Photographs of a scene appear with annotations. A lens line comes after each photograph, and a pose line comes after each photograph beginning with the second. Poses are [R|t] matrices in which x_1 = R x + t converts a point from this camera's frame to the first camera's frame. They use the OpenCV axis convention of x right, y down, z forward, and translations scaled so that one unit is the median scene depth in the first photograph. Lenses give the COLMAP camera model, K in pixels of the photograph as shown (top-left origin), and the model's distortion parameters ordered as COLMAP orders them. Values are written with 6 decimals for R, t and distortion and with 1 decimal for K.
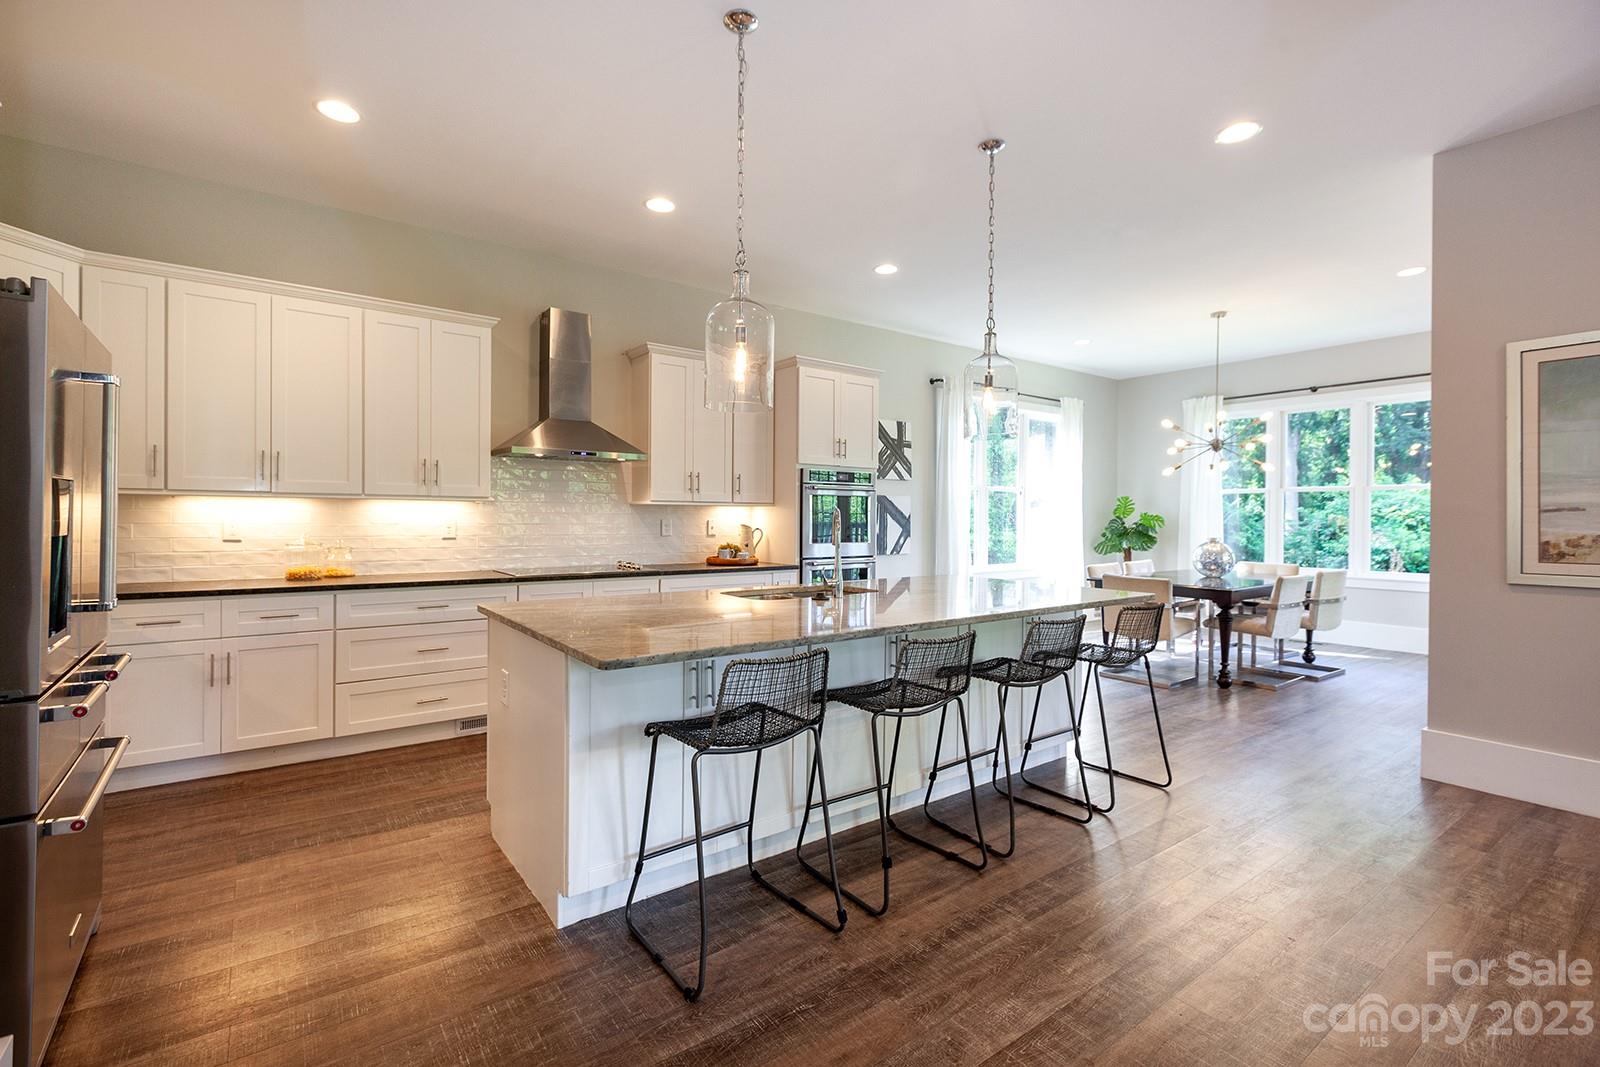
lens RADIAL K [[732.6, 0, 786.1], [0, 732.6, 514.1], [0, 0, 1]] dist [0.000425, -0.000046]
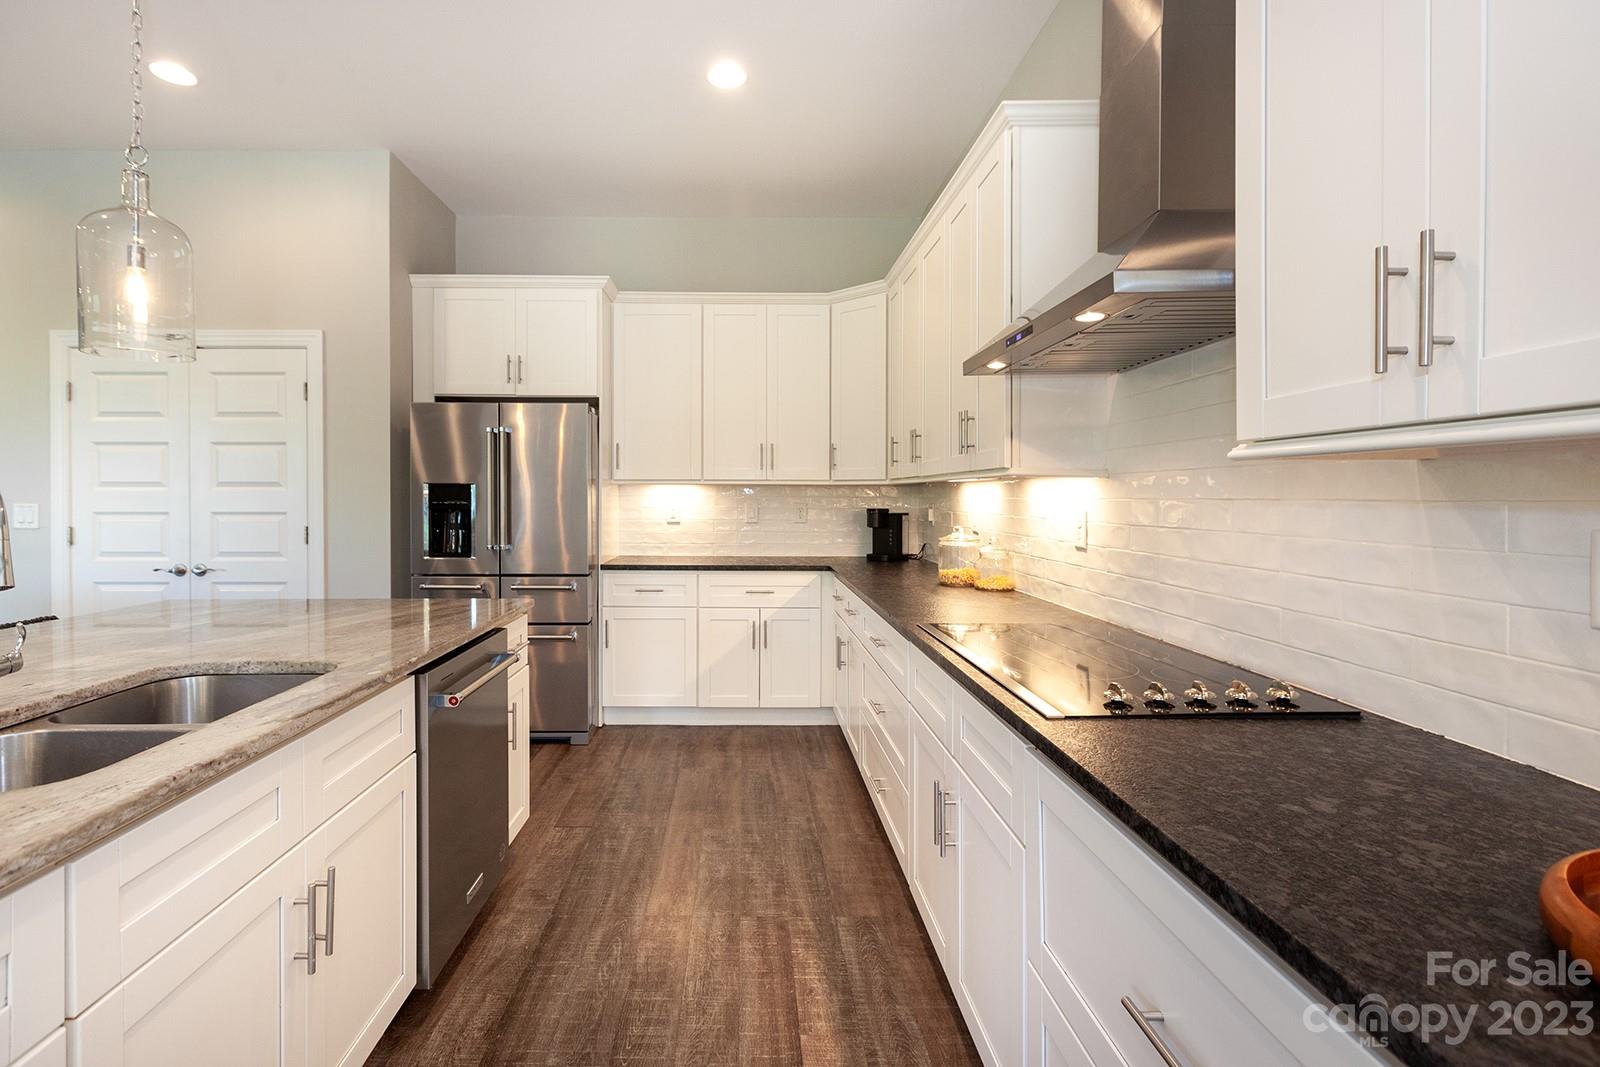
lens RADIAL K [[744.1, 0, 733.6], [0, 744.1, 496.2], [0, 0, 1]] dist [-0.000870, -0.000106]
pose [[-0.586174, -0.002136, -0.810183, 0.088115], [-0.001474, 0.999998, -0.001569, -0.001930], [0.810184, 0.000274, -0.586176, 0.853046]]
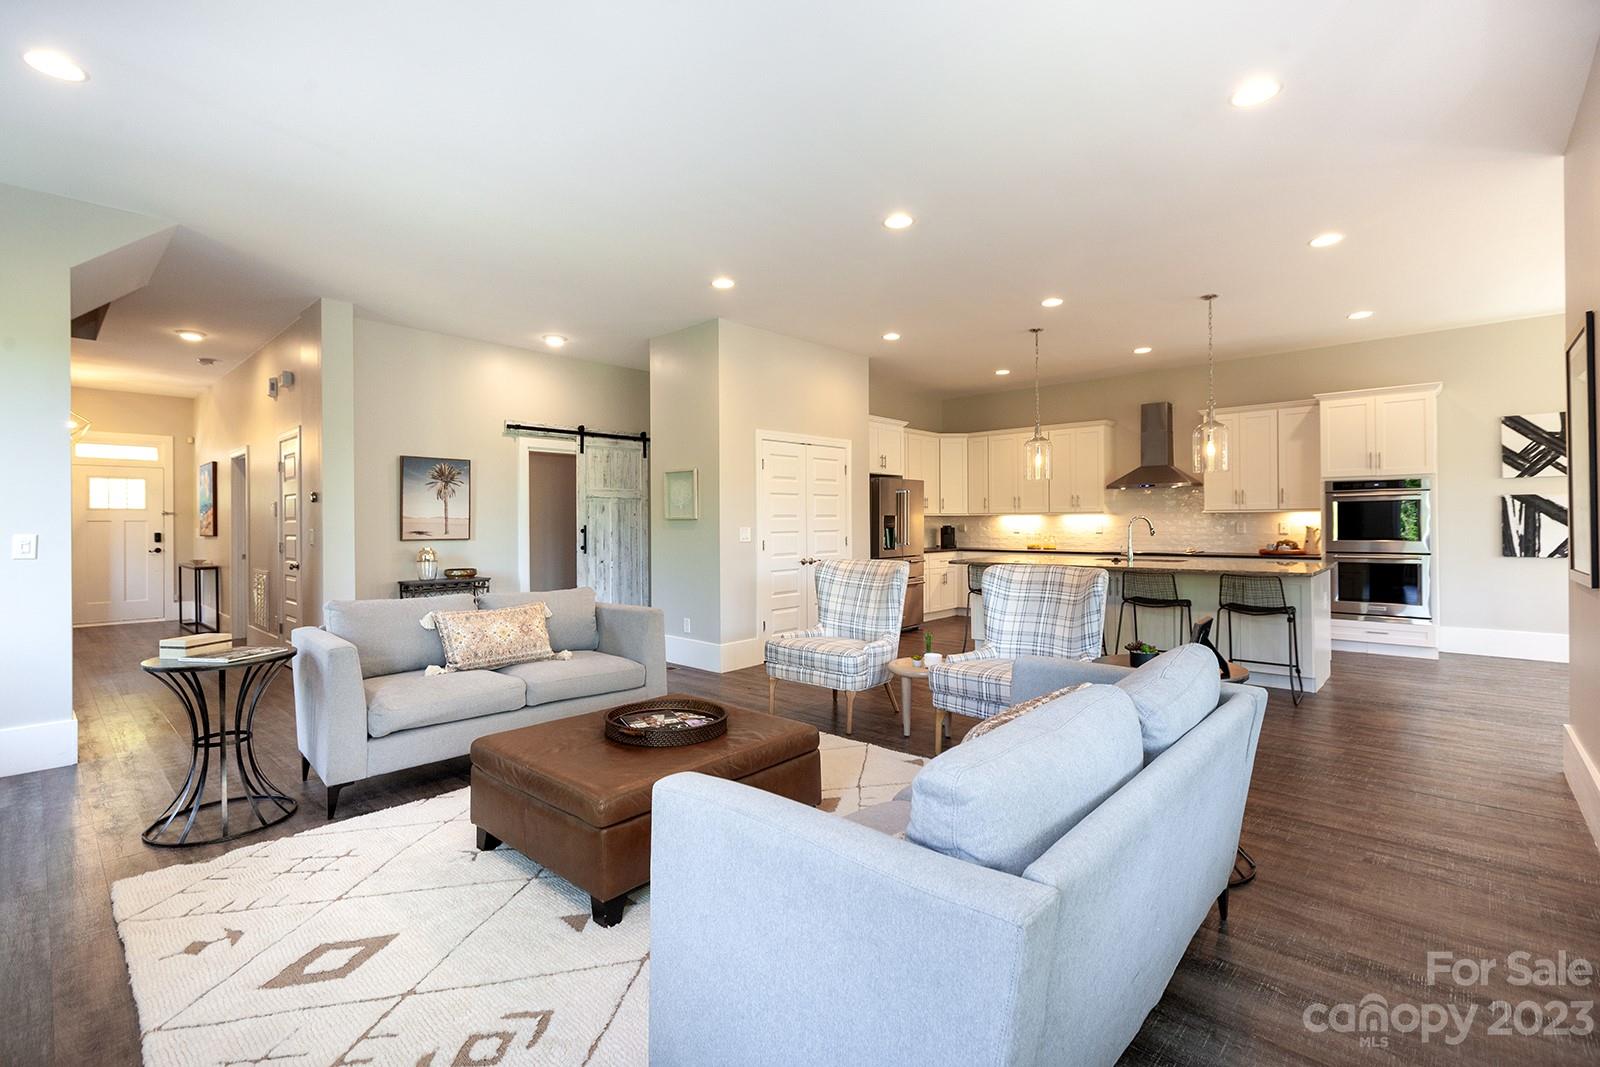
lens RADIAL K [[732.6, 0, 786.1], [0, 732.6, 514.1], [0, 0, 1]] dist [0.000425, -0.000046]
pose [[0.182655, -0.022686, -0.982915, 1.012701], [0.012864, 0.999703, -0.020683, 0.008674], [0.983093, -0.008866, 0.182893, -0.150795]]
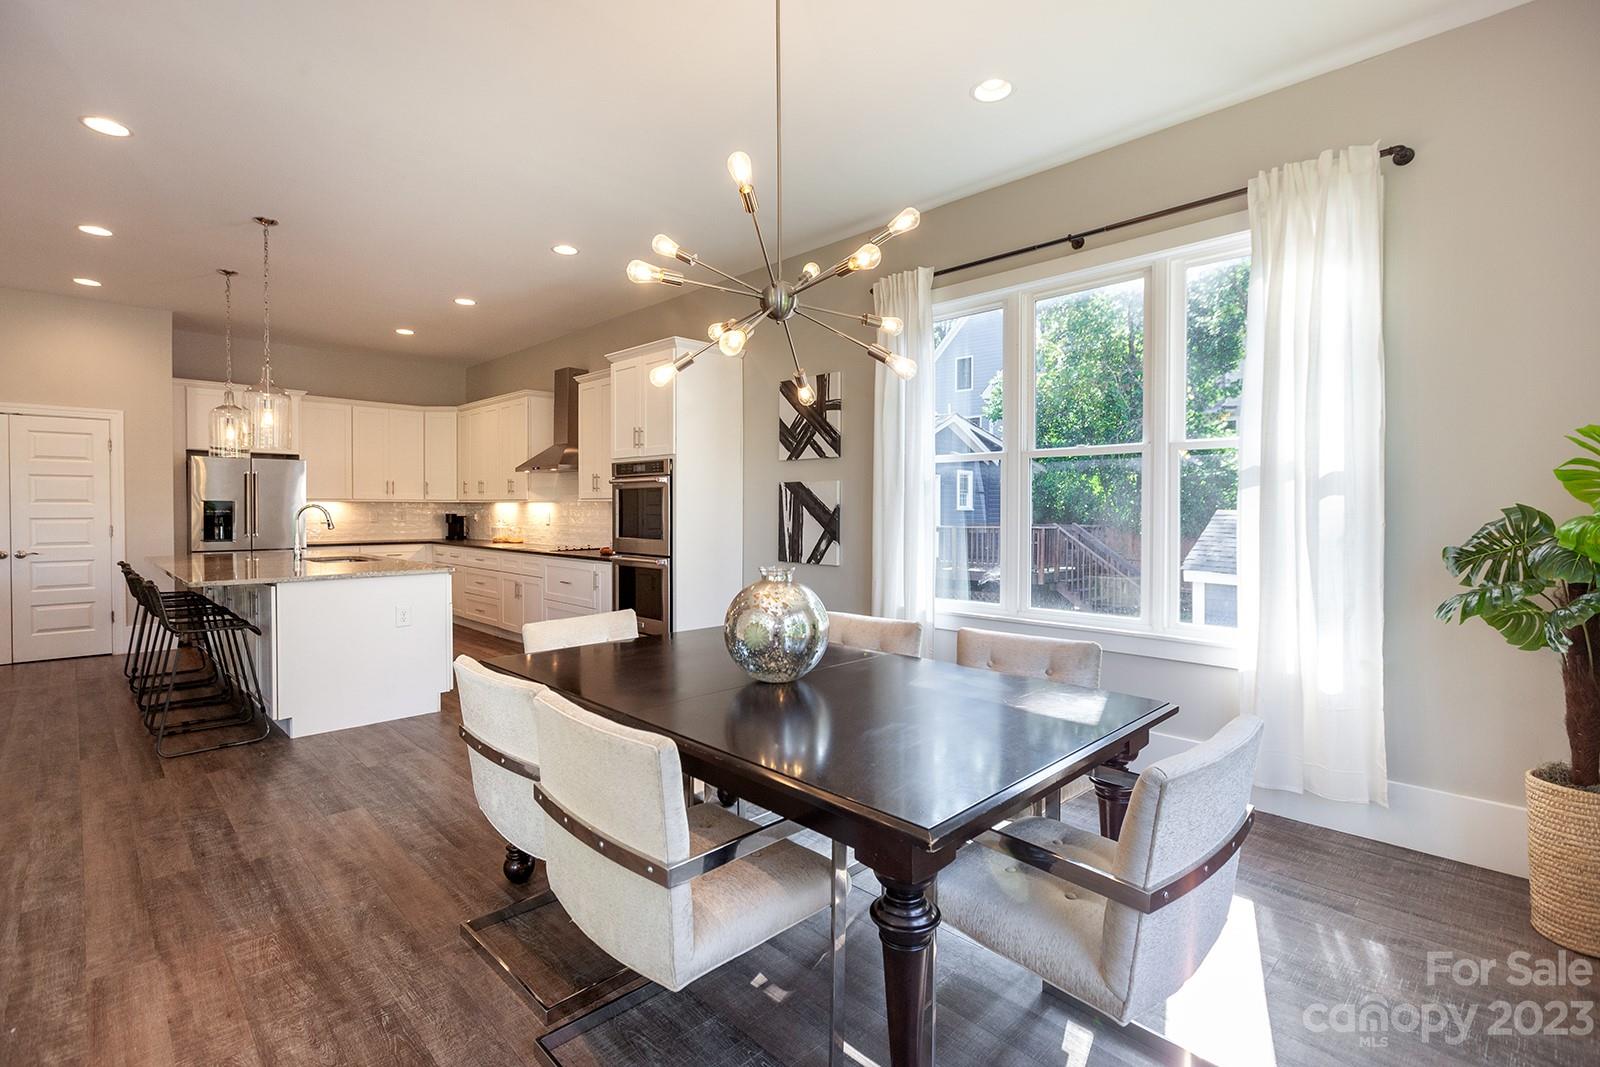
lens RADIAL K [[732.6, 0, 786.1], [0, 732.6, 514.1], [0, 0, 1]] dist [0.000425, -0.000046]
pose [[0.140442, 0.003547, -0.990083, 0.973359], [0.002031, 0.999990, 0.003871, 0.004410], [0.990087, -0.002554, 0.140434, 1.001896]]
